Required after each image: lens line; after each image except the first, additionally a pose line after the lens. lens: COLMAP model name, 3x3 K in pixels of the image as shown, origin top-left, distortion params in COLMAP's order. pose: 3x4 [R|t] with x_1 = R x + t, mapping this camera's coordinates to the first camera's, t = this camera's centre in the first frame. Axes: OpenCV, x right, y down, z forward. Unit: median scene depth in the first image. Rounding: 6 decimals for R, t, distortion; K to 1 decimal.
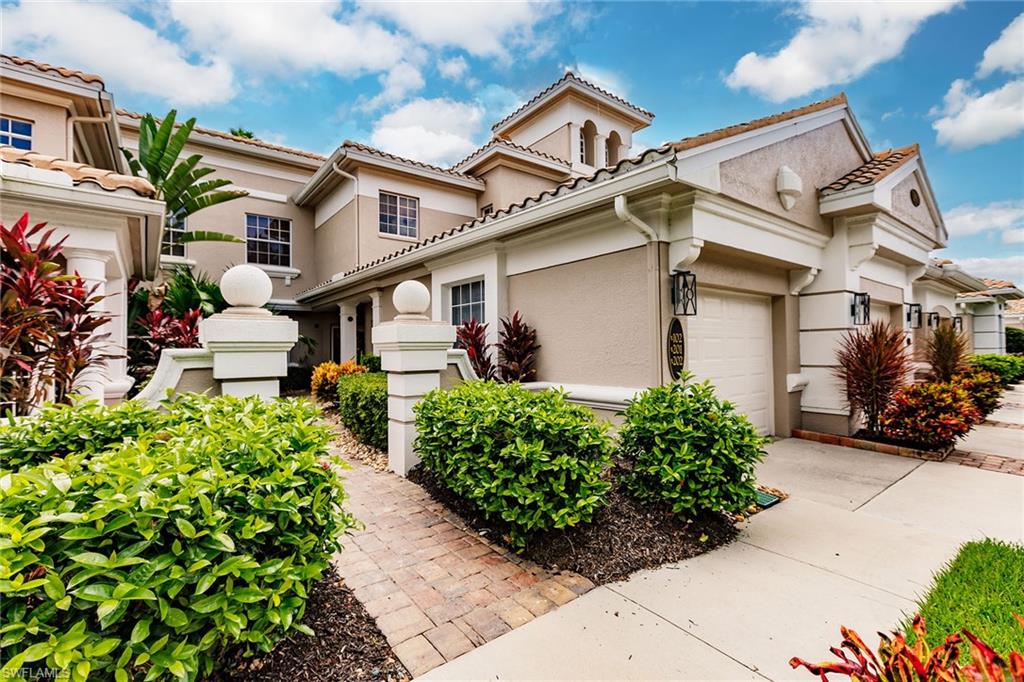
lens RADIAL K [[461.8, 0, 510.9], [0, 461.8, 339.9], [0, 0, 1]] dist [0.004224, 0.000698]
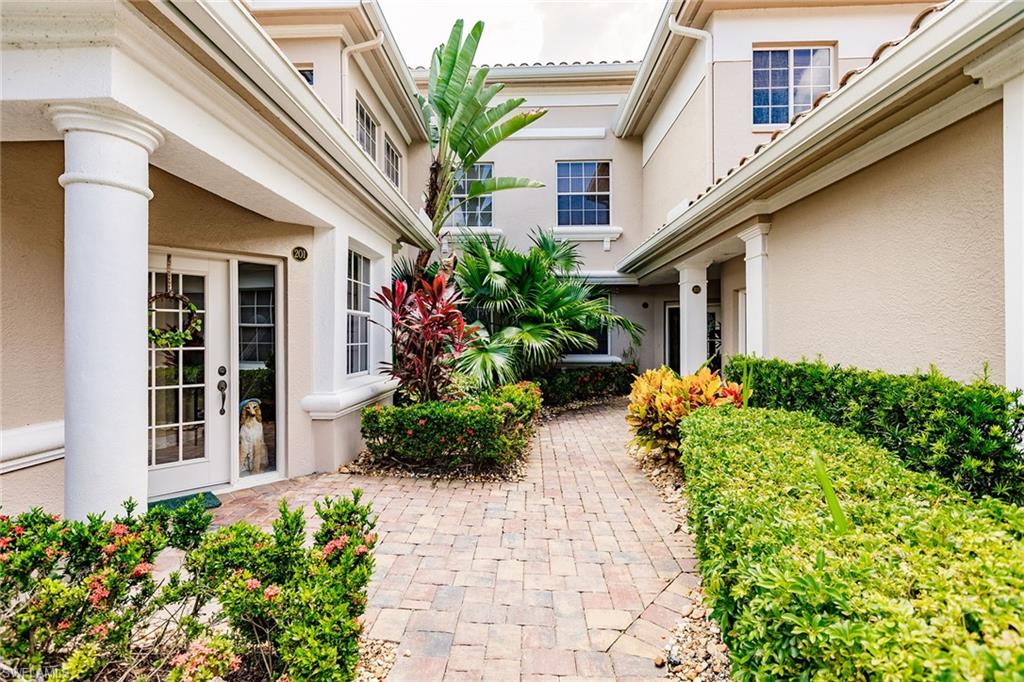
lens RADIAL K [[461.8, 0, 512.1], [0, 461.8, 333.7], [0, 0, 1]] dist [0.004224, 0.000698]
pose [[0.769953, 0.005810, -0.638074, -0.154094], [0.006097, 0.999846, 0.016461, -0.000386], [0.638071, -0.016565, 0.769799, 0.398591]]
